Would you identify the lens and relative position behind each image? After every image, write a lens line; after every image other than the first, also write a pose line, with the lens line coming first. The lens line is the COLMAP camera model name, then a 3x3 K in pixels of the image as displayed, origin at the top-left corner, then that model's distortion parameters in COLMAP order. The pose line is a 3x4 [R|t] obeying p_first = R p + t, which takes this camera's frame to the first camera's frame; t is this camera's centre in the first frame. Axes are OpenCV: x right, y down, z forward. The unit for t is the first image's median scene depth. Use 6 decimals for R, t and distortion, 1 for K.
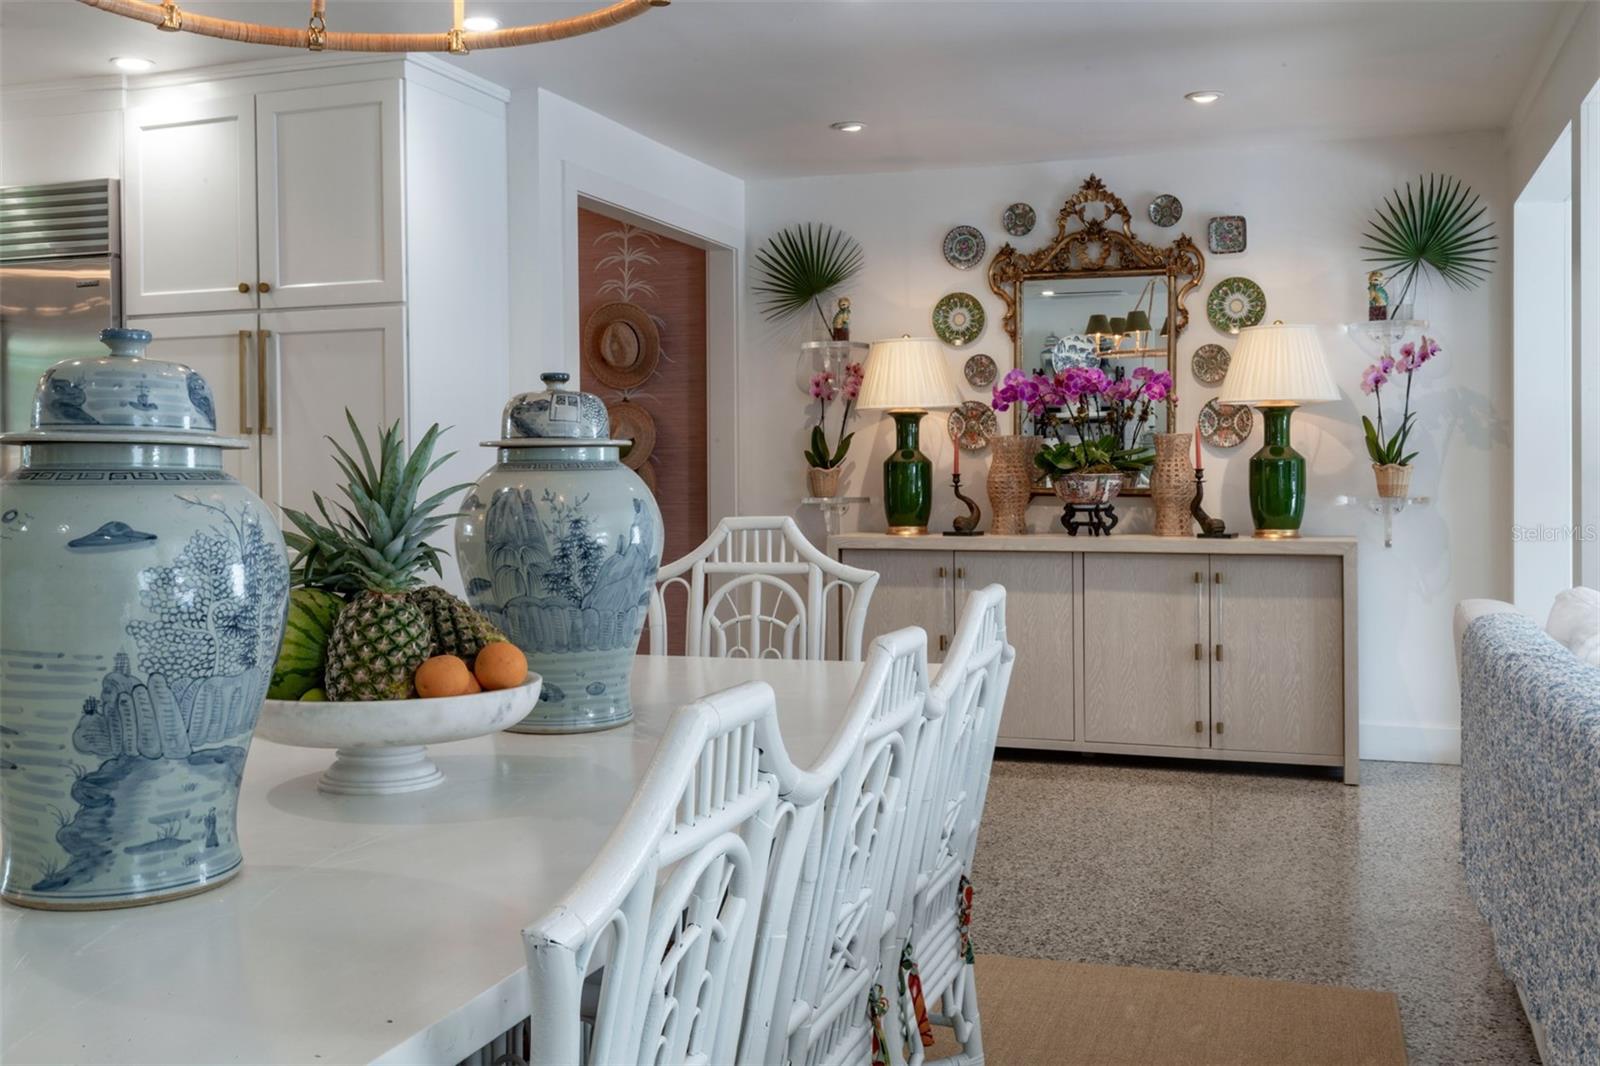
lens RADIAL K [[1616.7, 0, 802.4], [0, 1616.7, 529.8], [0, 0, 1]] dist [0.020909, 0.000000]
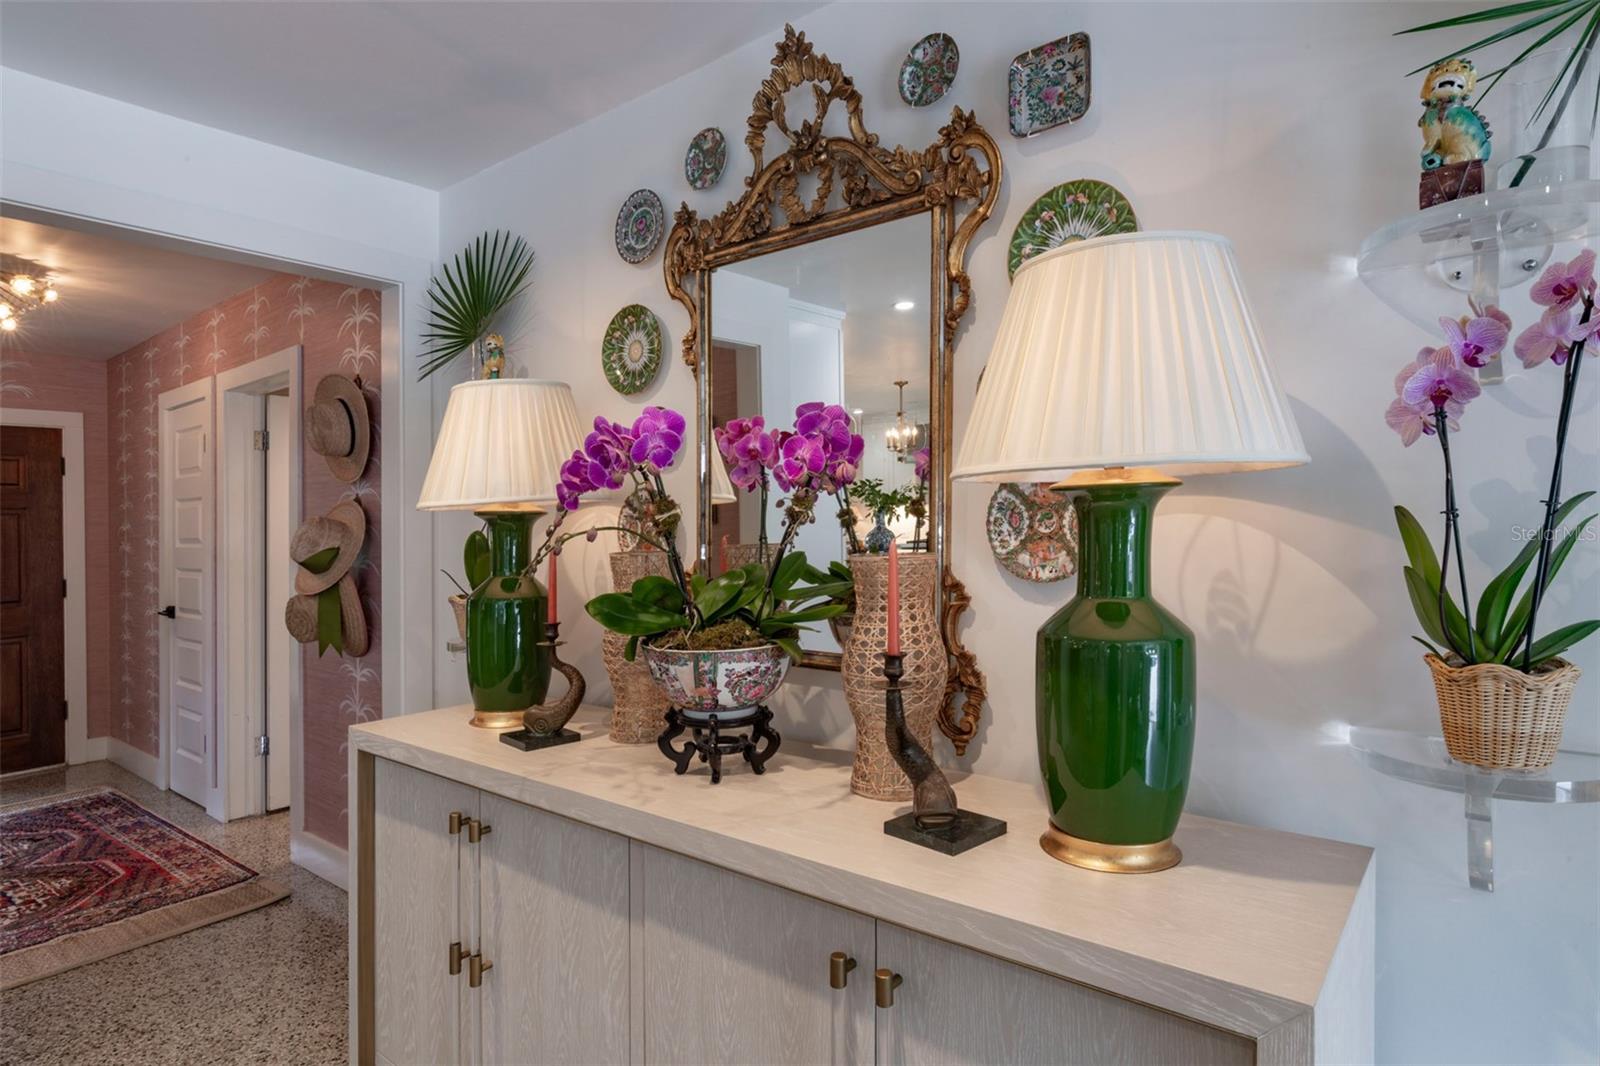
lens RADIAL K [[952.2, 0, 740.1], [0, 952.2, 584.1], [0, 0, 1]] dist [0.002748, -0.002335]
pose [[0.940027, 0.005893, -0.341050, 0.270900], [0.002579, 0.999699, 0.024383, -0.056362], [0.341091, -0.023800, 0.939729, 0.728543]]
